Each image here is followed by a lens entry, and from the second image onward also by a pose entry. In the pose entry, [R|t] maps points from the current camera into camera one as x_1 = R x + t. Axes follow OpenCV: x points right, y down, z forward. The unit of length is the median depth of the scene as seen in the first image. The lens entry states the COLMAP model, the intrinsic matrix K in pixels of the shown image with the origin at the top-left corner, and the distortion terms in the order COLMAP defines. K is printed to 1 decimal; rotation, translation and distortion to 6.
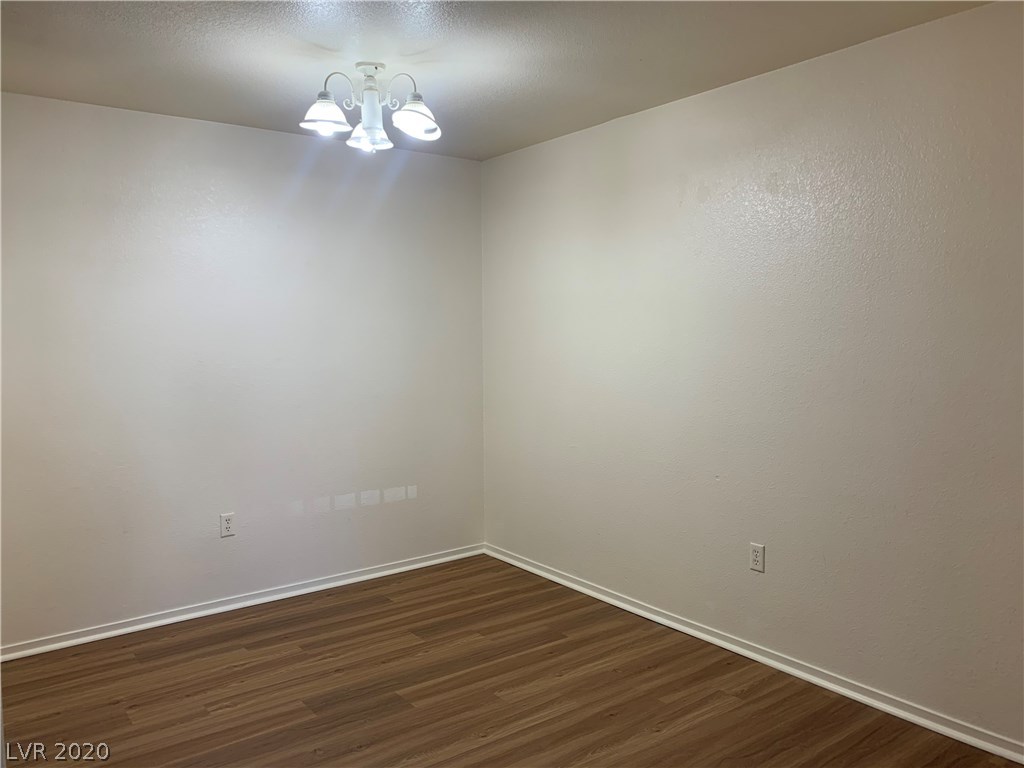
lens RADIAL K [[795.2, 0, 509.2], [0, 795.2, 377.4], [0, 0, 1]] dist [0.013937, 0.006764]
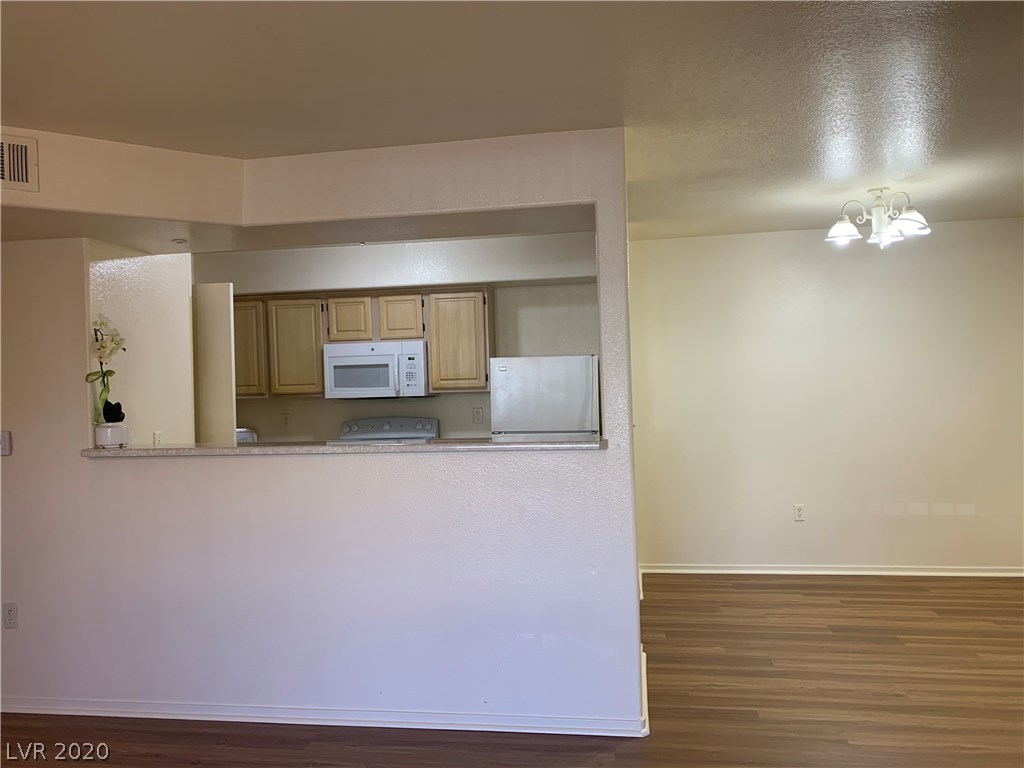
lens RADIAL K [[795.2, 0, 509.2], [0, 795.2, 377.4], [0, 0, 1]] dist [0.013937, 0.006764]
pose [[0.701507, -0.012771, -0.712548, 0.381303], [-0.024820, 0.998795, -0.042336, 0.024859], [0.712230, 0.047384, 0.700345, -0.467824]]
